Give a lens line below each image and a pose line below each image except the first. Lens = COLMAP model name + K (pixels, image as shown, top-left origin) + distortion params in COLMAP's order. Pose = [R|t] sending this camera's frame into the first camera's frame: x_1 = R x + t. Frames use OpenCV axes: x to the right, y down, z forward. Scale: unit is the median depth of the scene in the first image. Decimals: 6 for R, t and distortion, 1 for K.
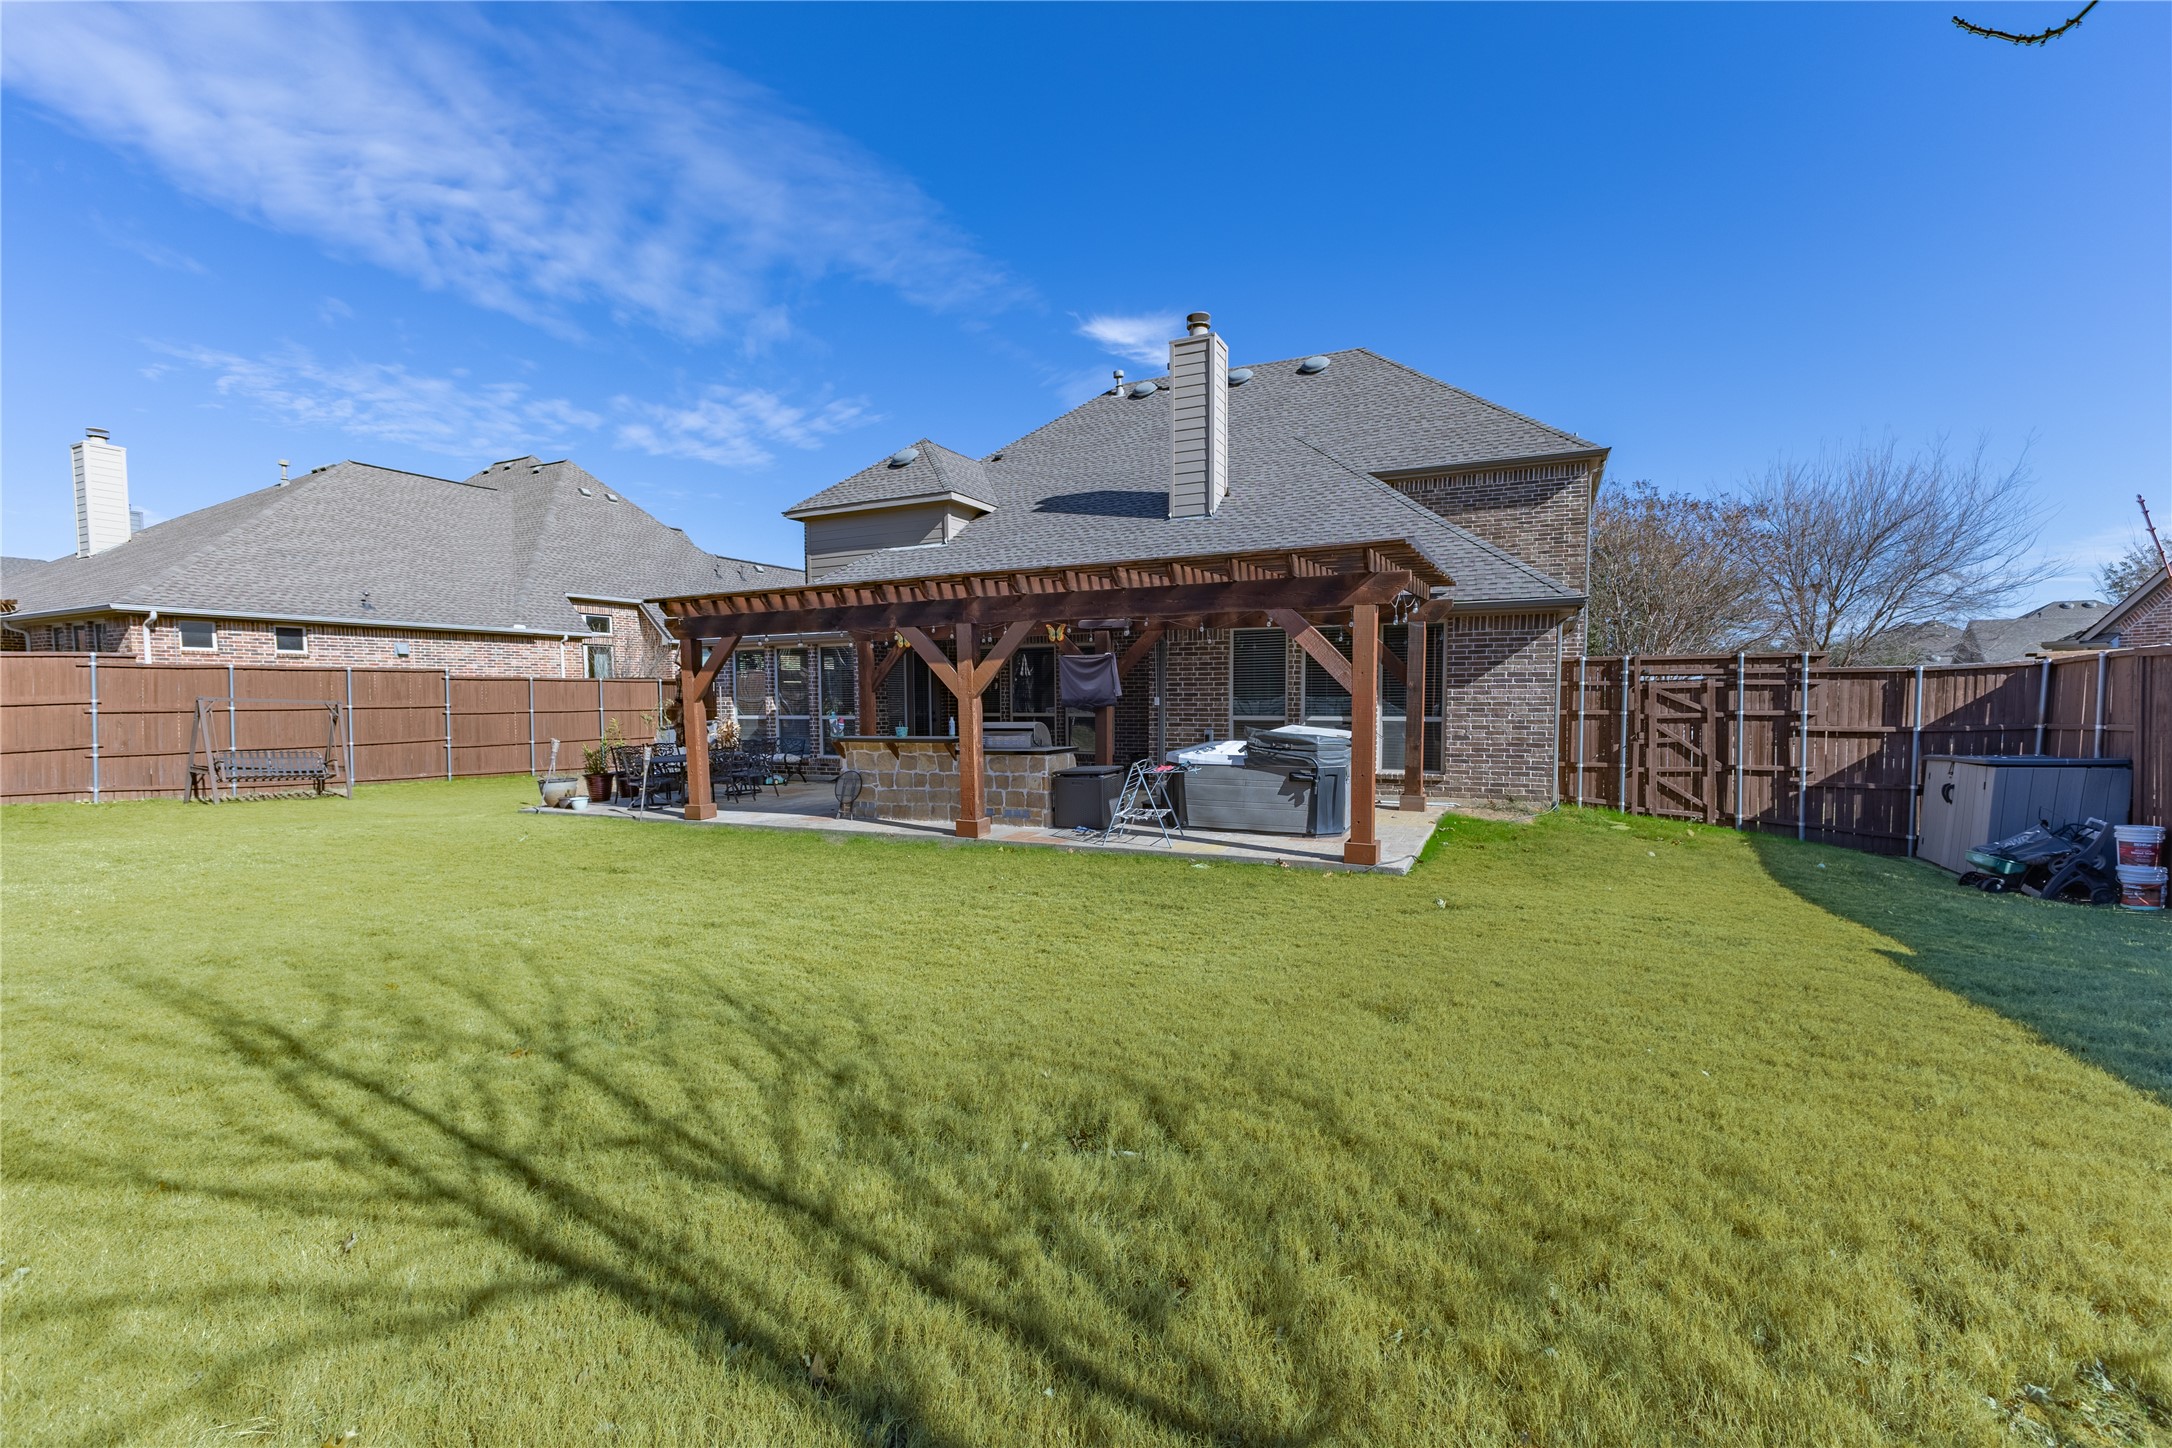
lens RADIAL K [[936.6, 0, 1094.4], [0, 936.6, 749.7], [0, 0, 1]] dist [0.020690, -0.000103]
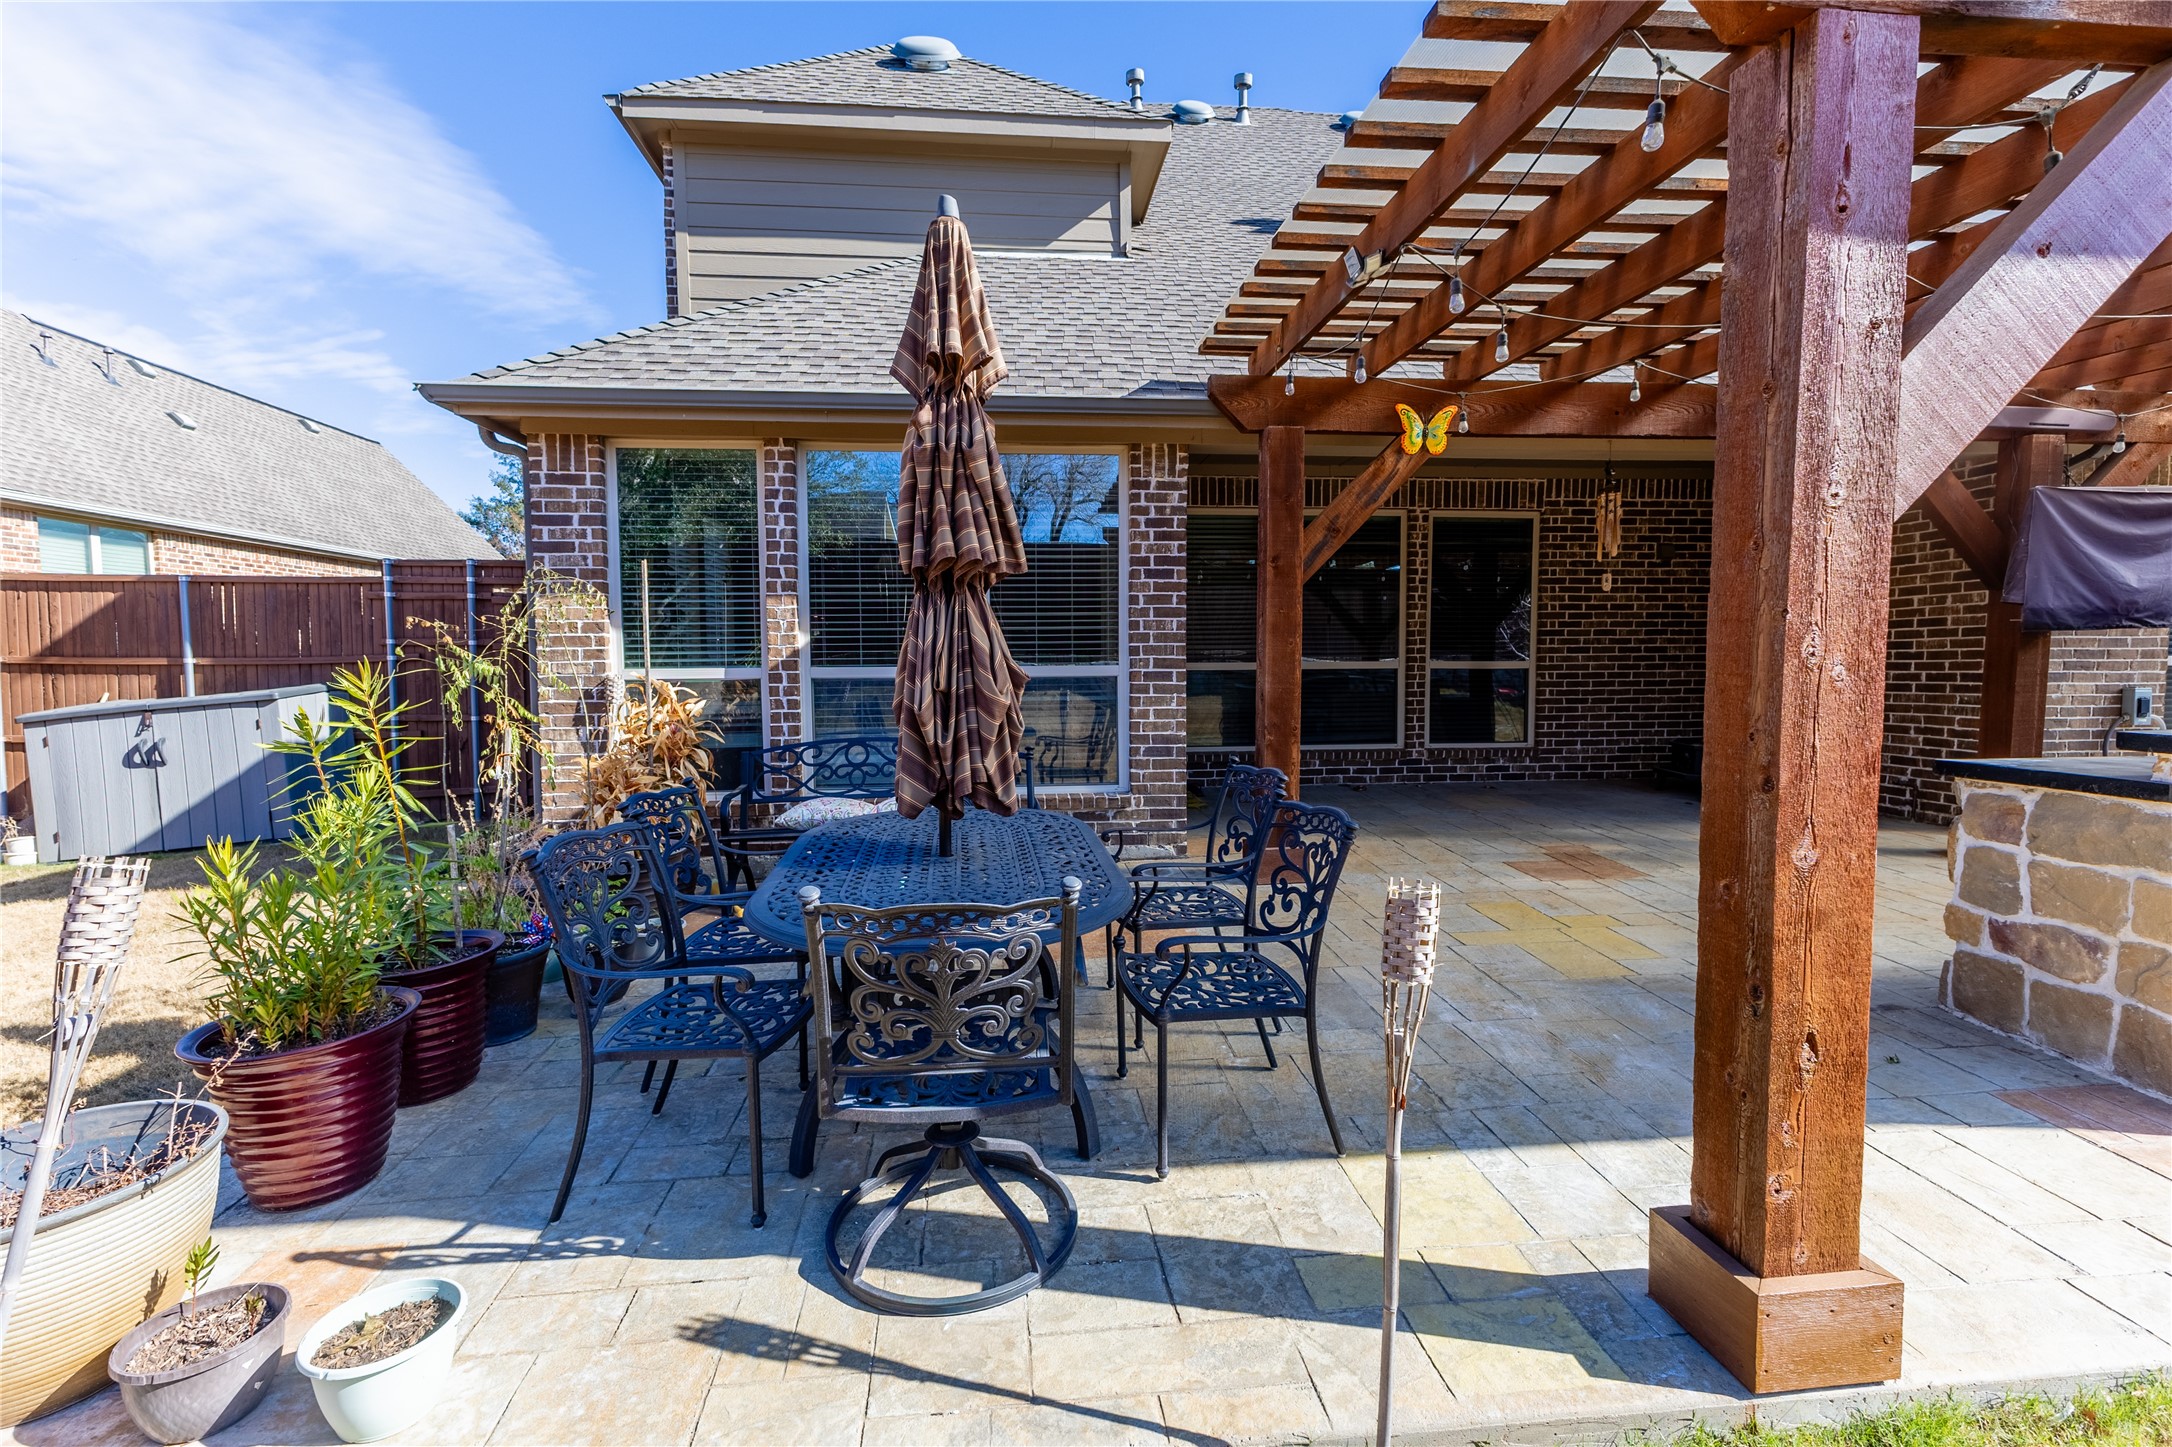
lens RADIAL K [[979.6, 0, 1088.6], [0, 979.6, 720.1], [0, 0, 1]] dist [0.011899, -0.001224]
pose [[0.854900, -0.028816, 0.517992, -0.620352], [0.028313, 0.999560, 0.008879, -0.027614], [-0.518020, 0.007075, 0.855339, 0.975243]]
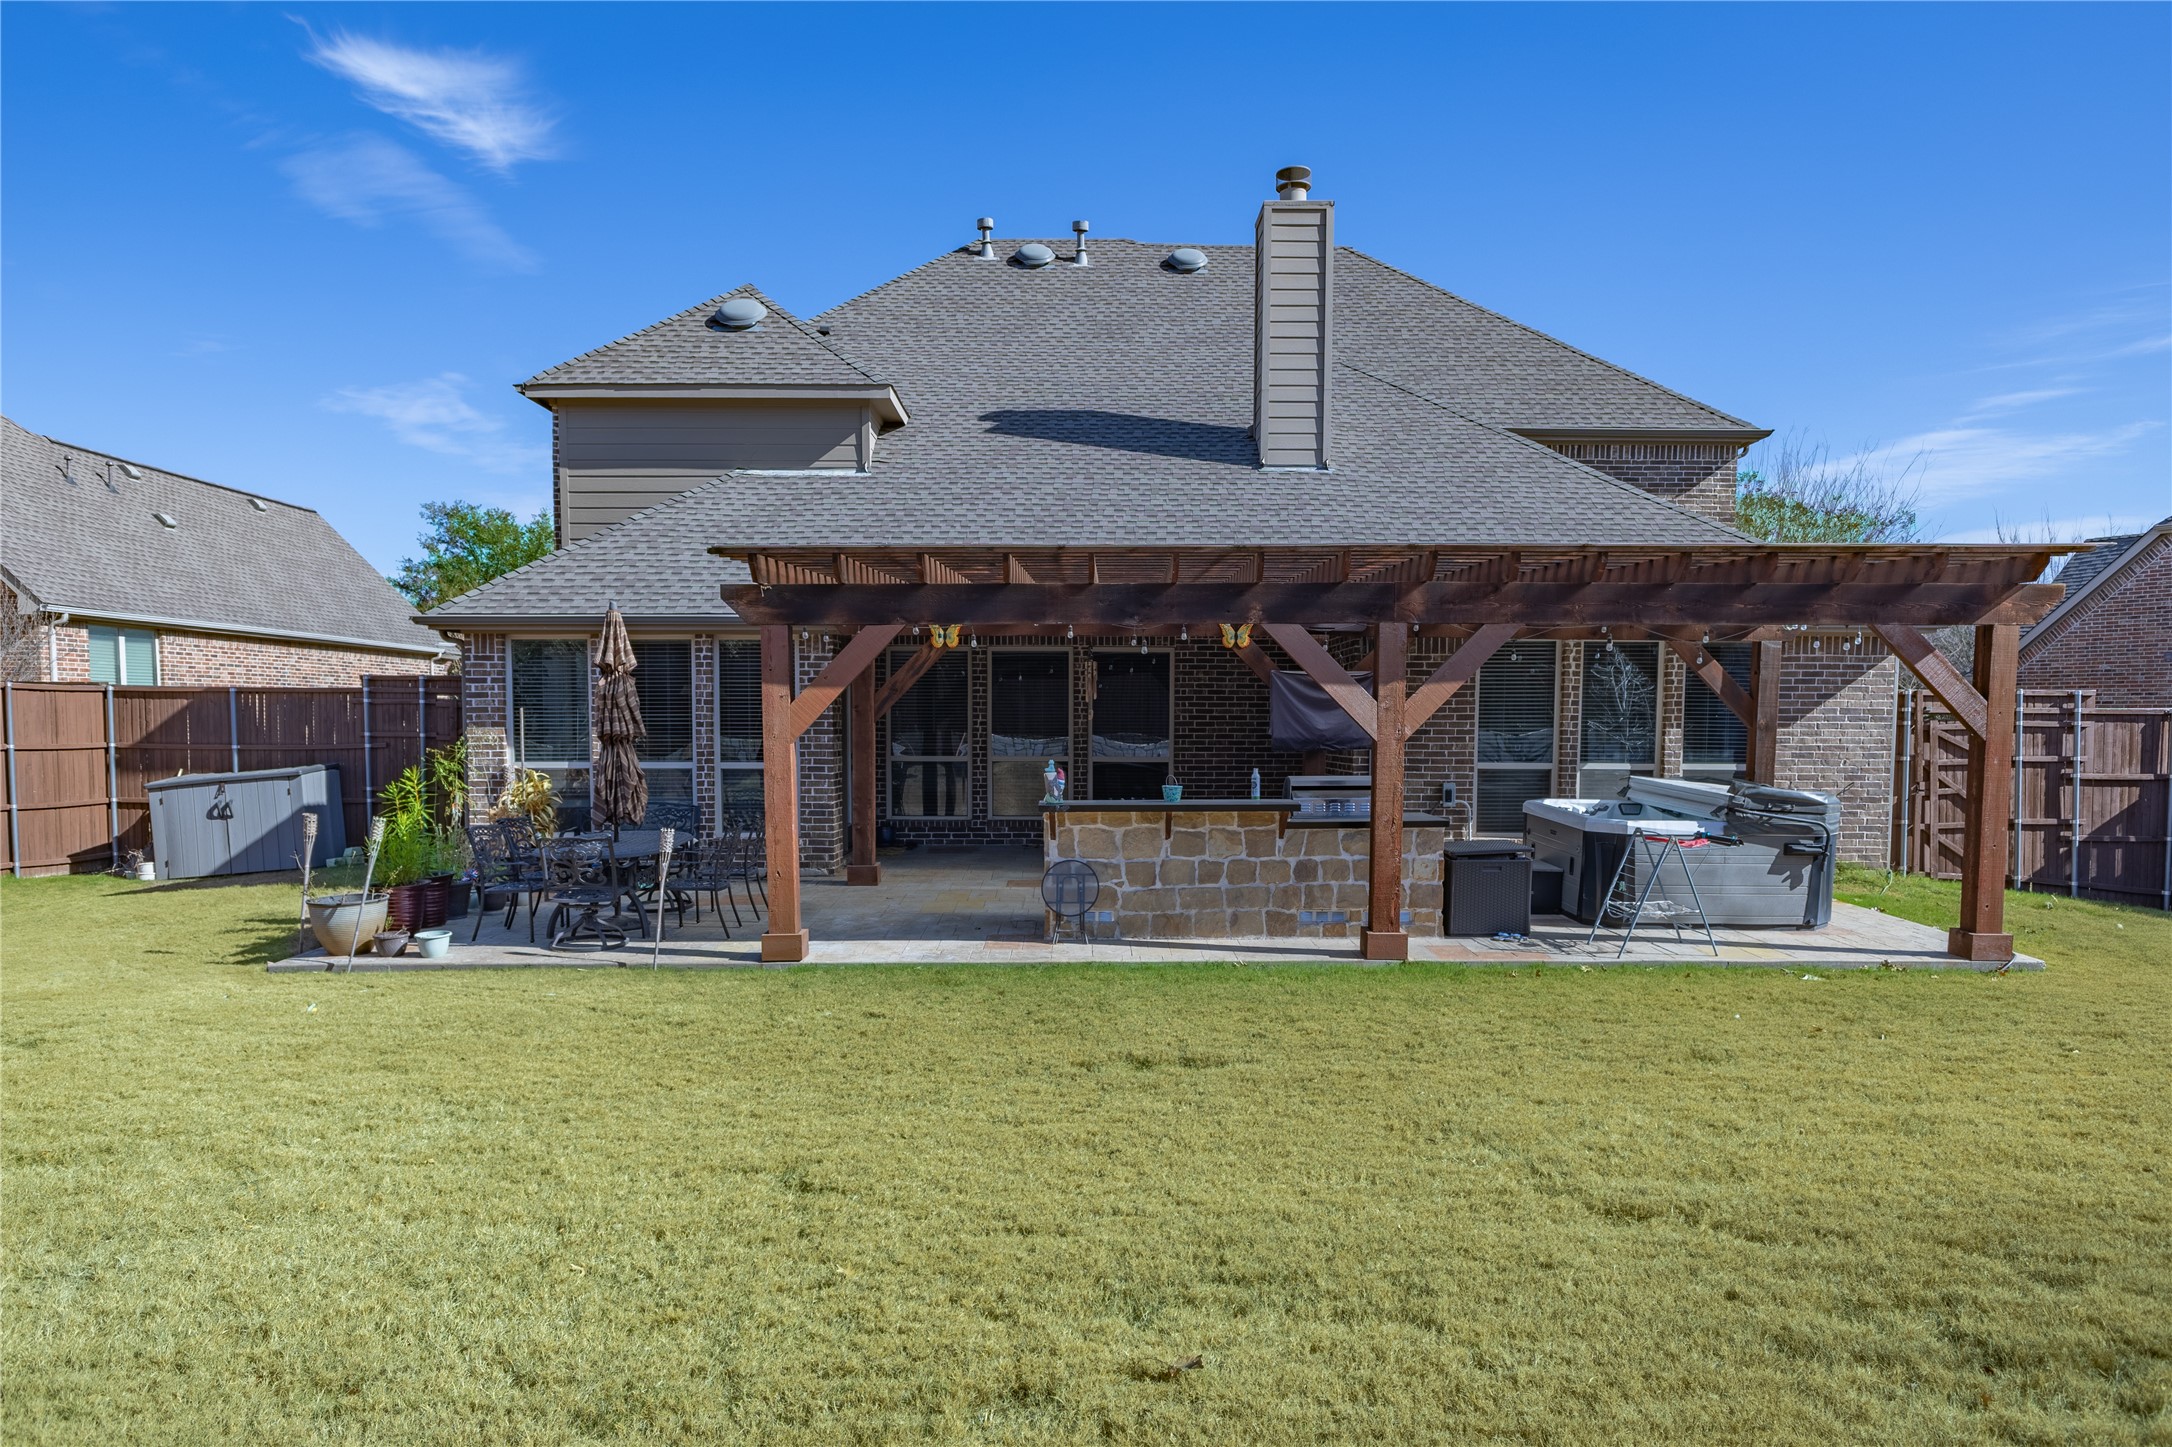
lens RADIAL K [[1399.1, 0, 1090.7], [0, 1399.1, 813.8], [0, 0, 1]] dist [0.015027, -0.003204]
pose [[0.898394, -0.019510, 0.438758, -0.650018], [0.015389, 0.999798, 0.012948, -0.018234], [-0.438922, -0.004880, 0.898512, 0.211002]]
